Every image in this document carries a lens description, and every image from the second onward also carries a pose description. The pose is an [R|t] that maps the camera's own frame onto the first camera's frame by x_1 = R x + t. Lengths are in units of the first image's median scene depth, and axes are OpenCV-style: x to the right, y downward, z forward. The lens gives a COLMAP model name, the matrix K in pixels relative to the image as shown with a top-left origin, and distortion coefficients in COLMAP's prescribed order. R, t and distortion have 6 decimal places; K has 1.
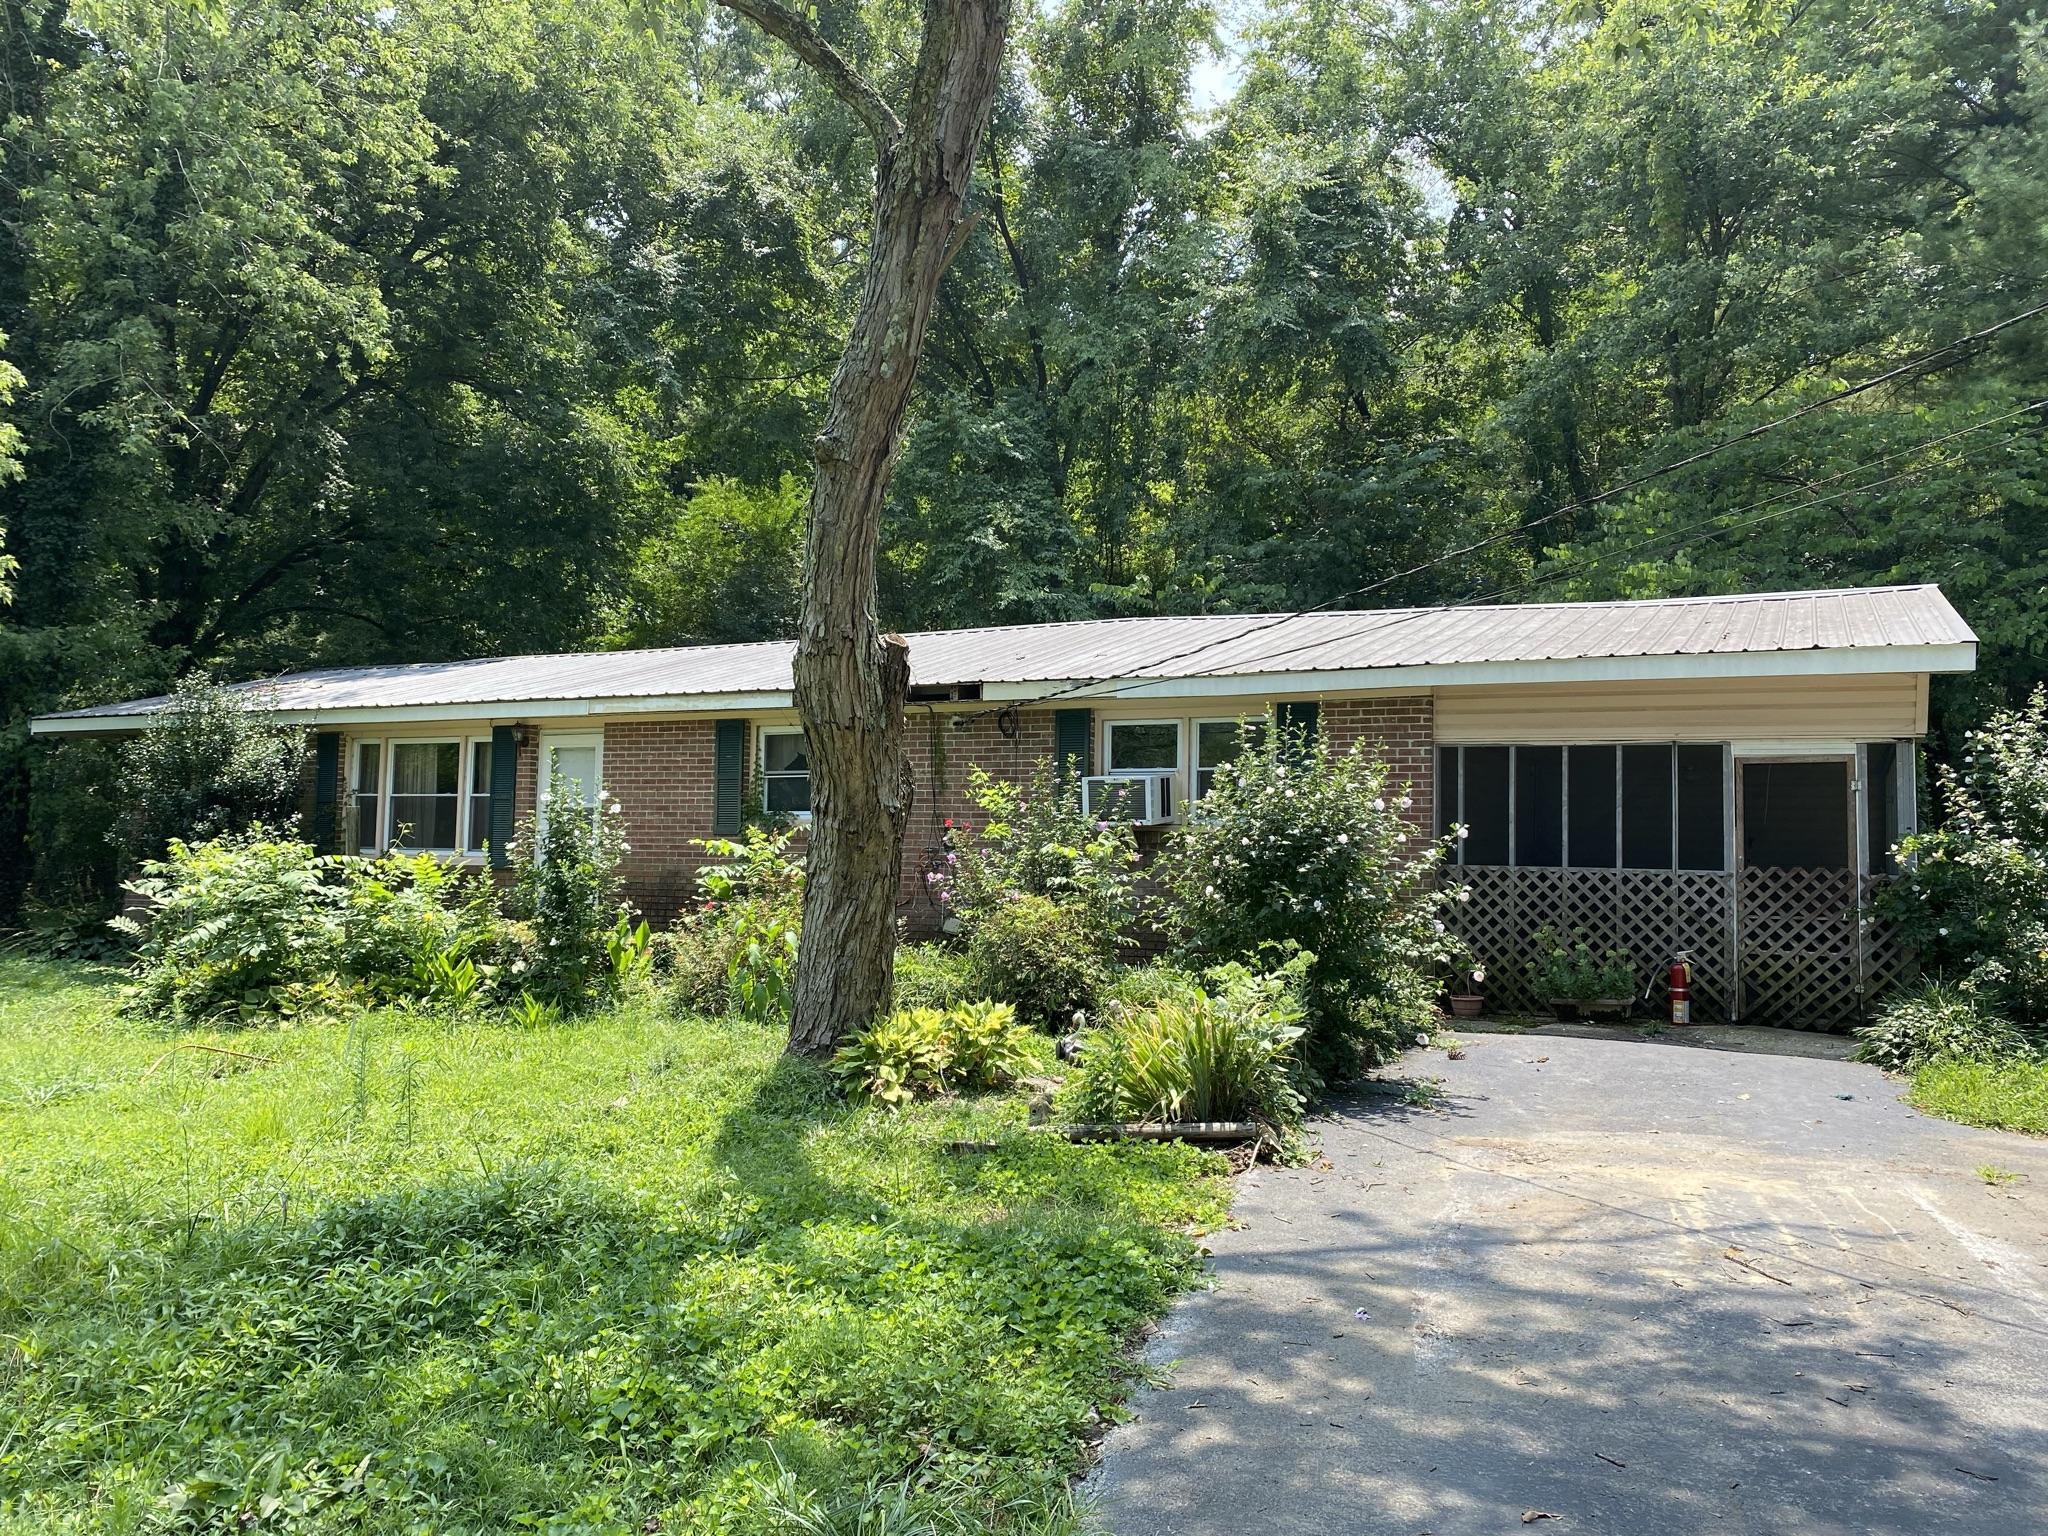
lens RADIAL K [[1562.4, 0, 1024.4], [0, 1562.4, 766.1], [0, 0, 1]] dist [0.008911, 0.007506]
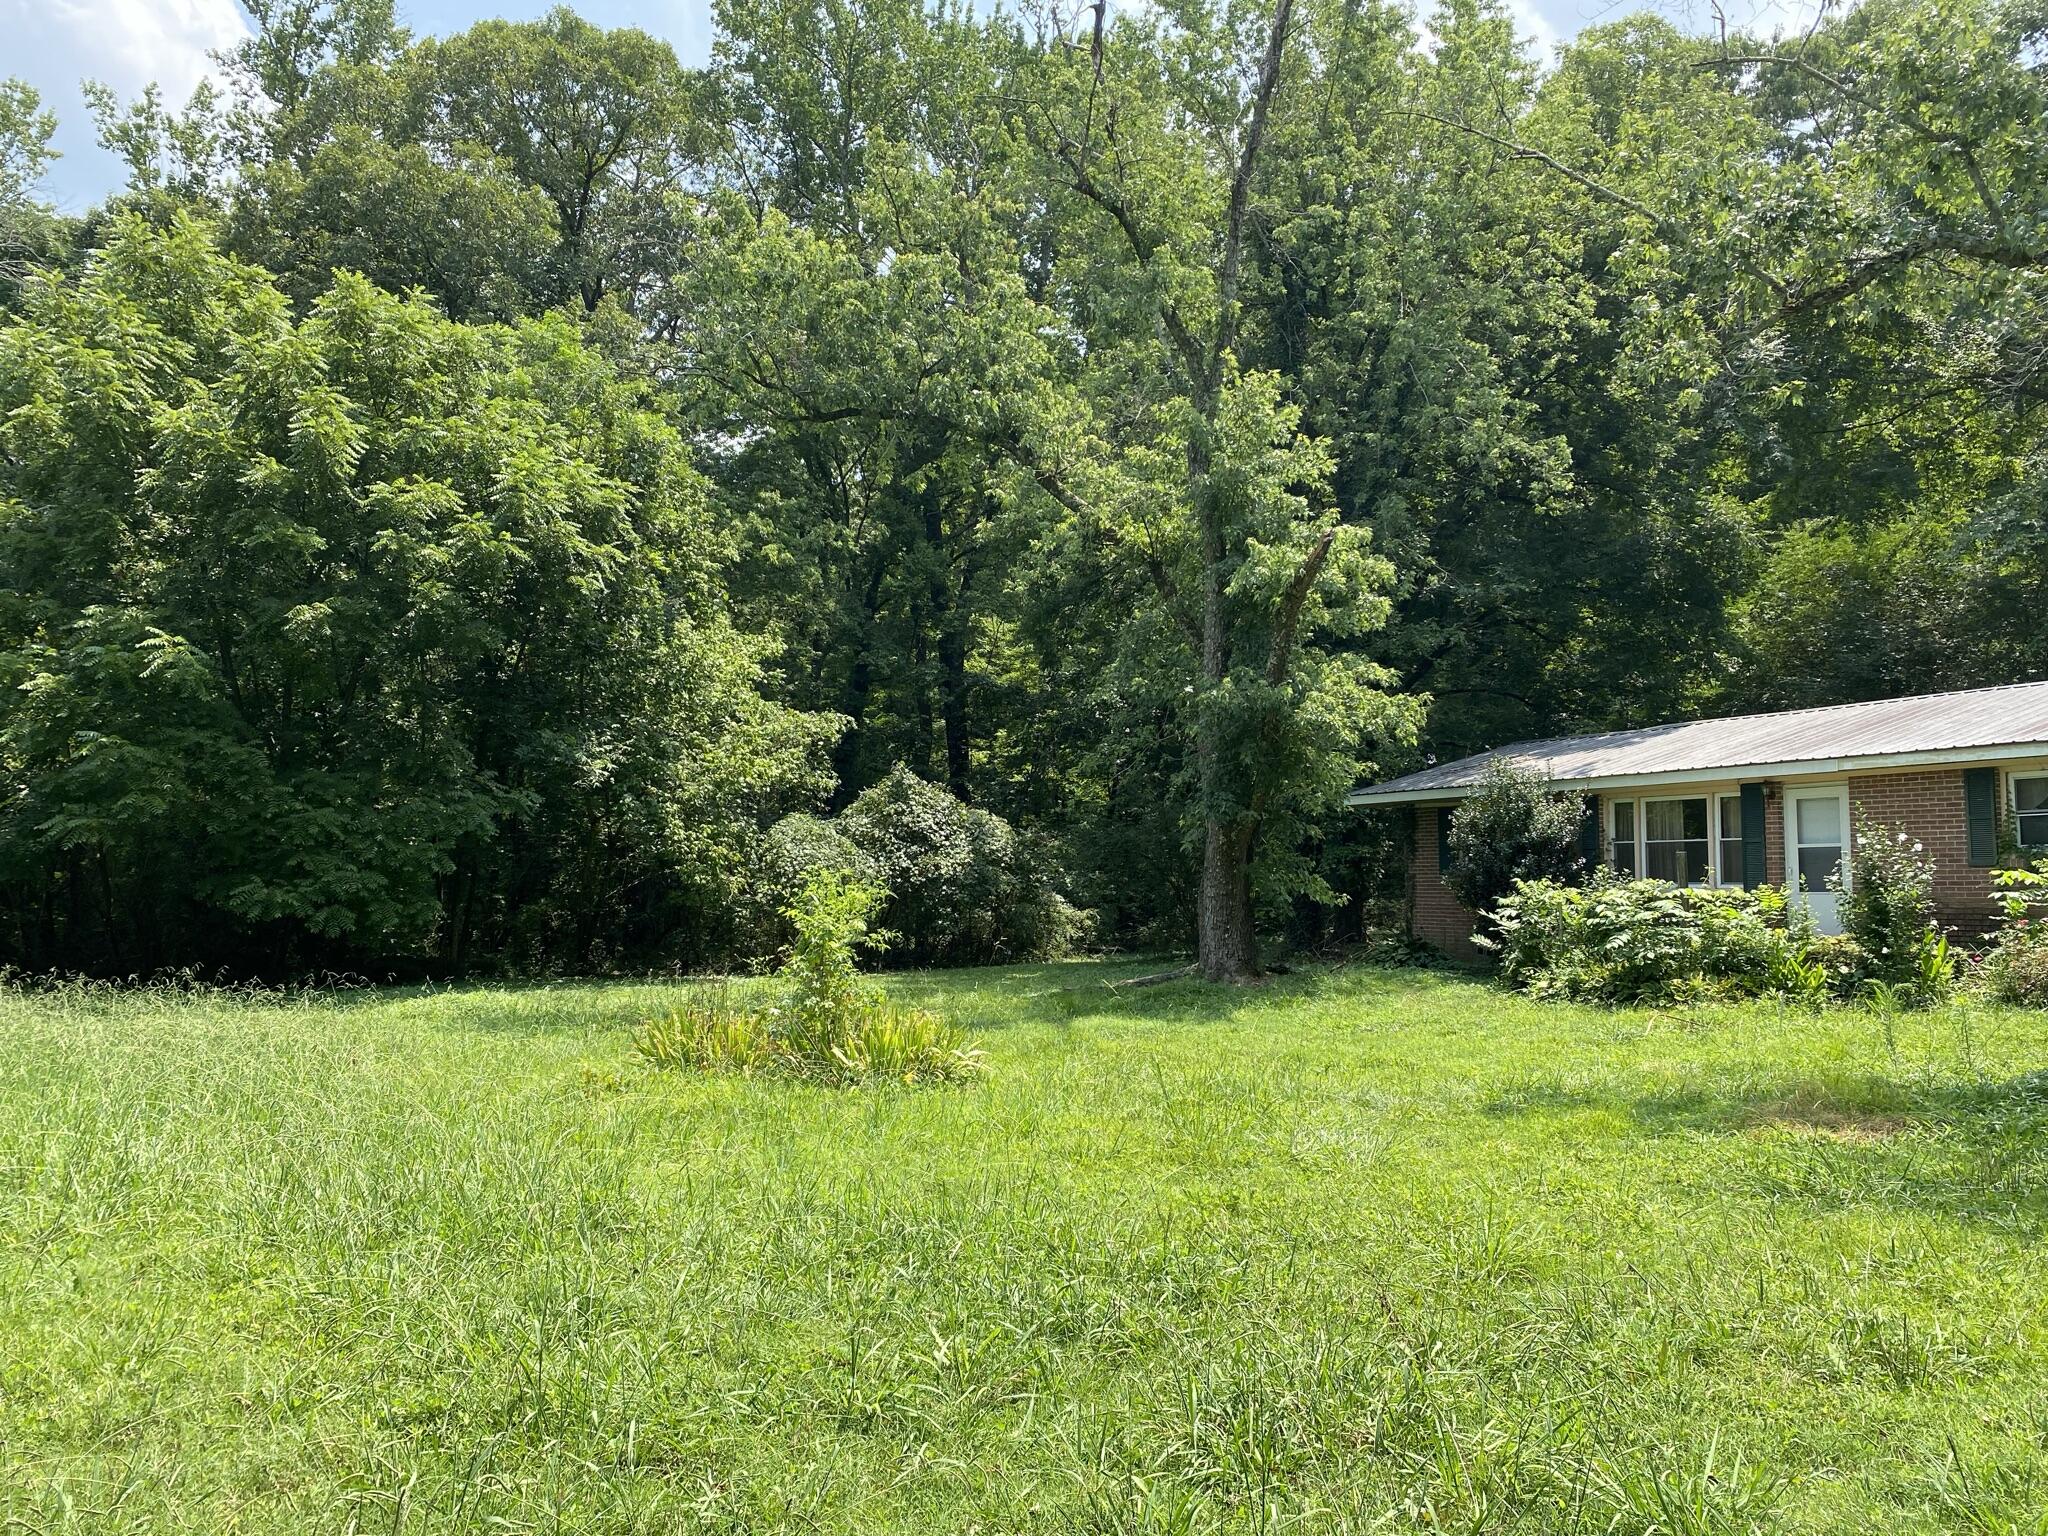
lens RADIAL K [[1562.4, 0, 1006.0], [0, 1562.4, 867.3], [0, 0, 1]] dist [0.008911, 0.007506]
pose [[0.844780, -0.026345, -0.534466, -0.170386], [0.048897, 0.998409, 0.028074, -0.023349], [0.532876, -0.049850, 0.844724, -0.386261]]
